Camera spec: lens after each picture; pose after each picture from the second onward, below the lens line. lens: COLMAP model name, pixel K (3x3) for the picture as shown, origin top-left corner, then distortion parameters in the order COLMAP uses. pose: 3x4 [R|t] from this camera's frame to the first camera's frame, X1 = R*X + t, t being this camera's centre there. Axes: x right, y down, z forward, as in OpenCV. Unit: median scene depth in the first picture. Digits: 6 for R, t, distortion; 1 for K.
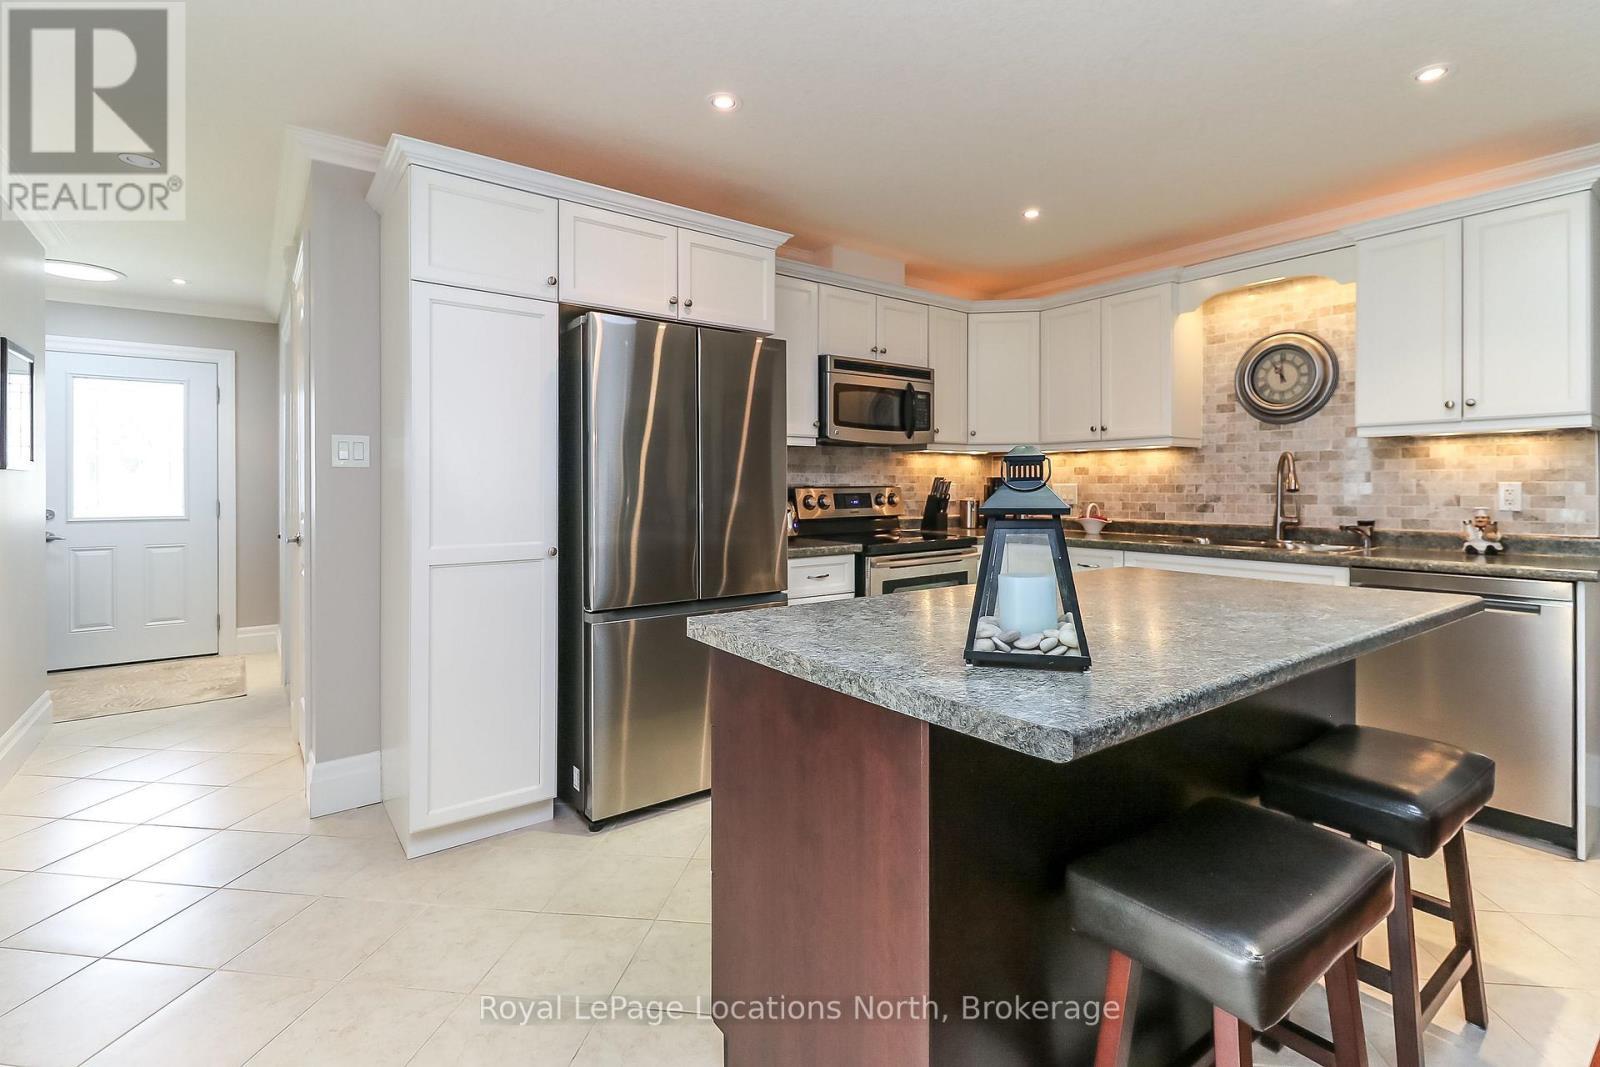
lens RADIAL K [[739.9, 0, 815.6], [0, 739.9, 487.3], [0, 0, 1]] dist [0.004756, -0.006003]
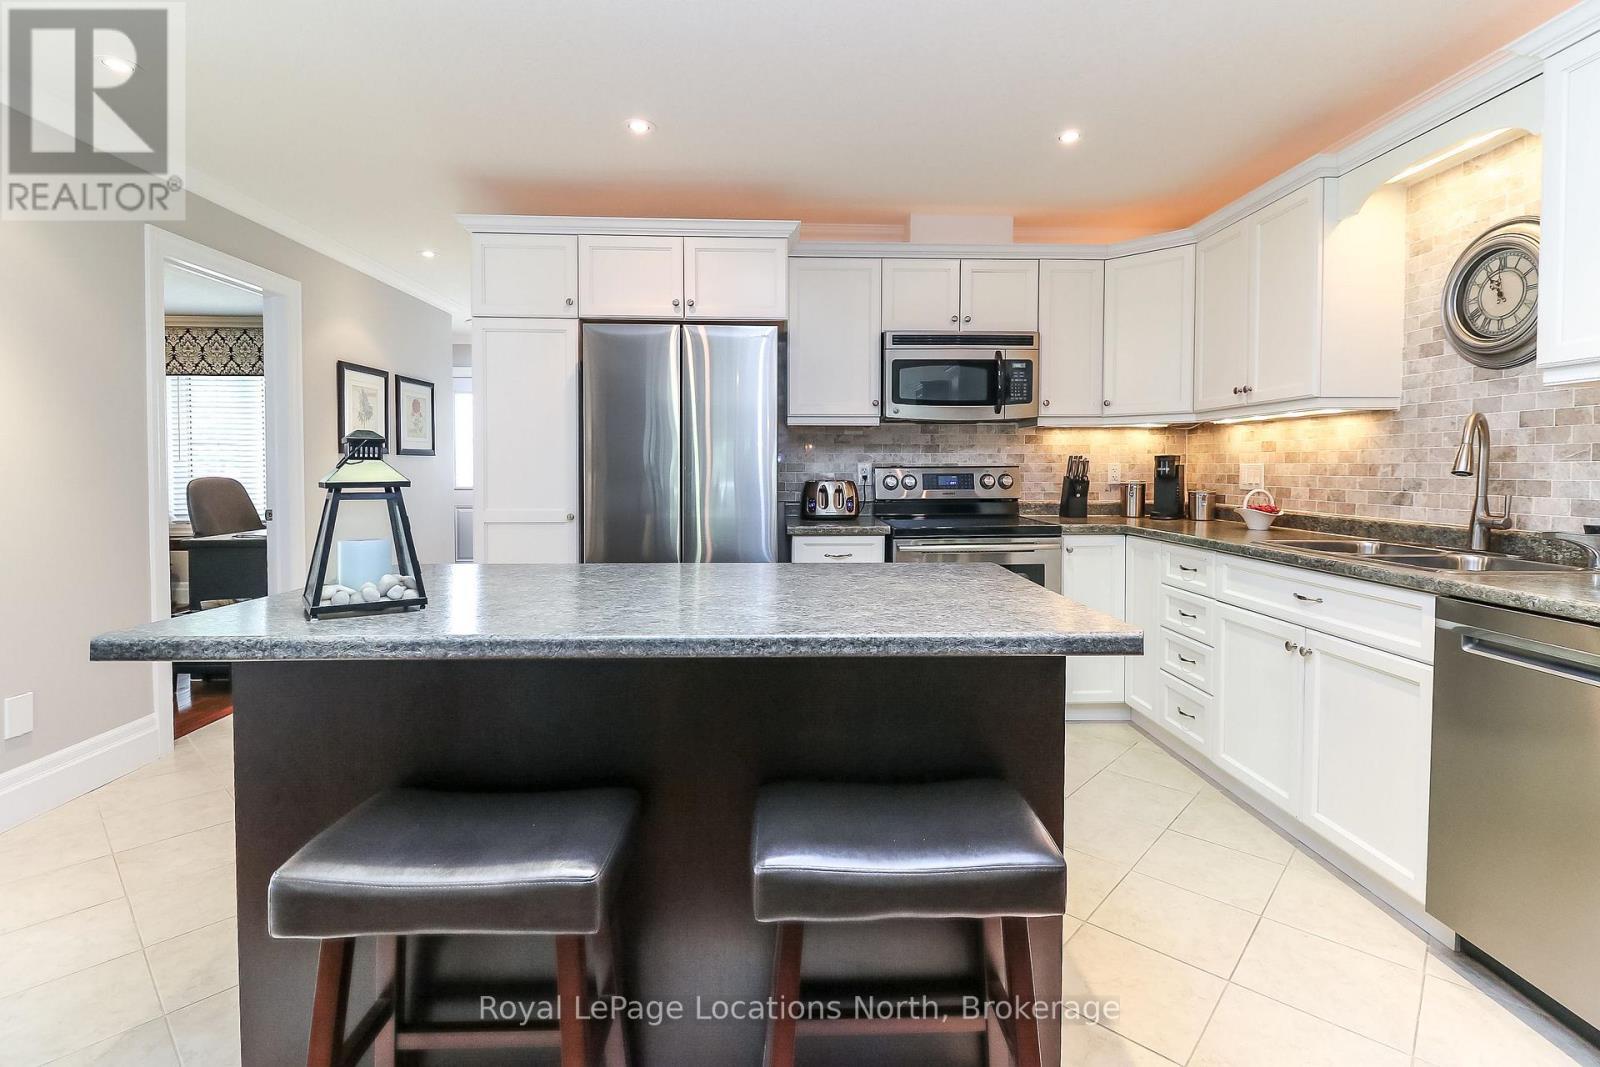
lens RADIAL K [[739.9, 0, 810.7], [0, 739.9, 485.8], [0, 0, 1]] dist [0.004756, -0.006003]
pose [[0.821526, 0.016367, -0.569936, 0.491374], [-0.002474, 0.999681, 0.025141, 0.000392], [0.570166, -0.019244, 0.821304, 0.136232]]
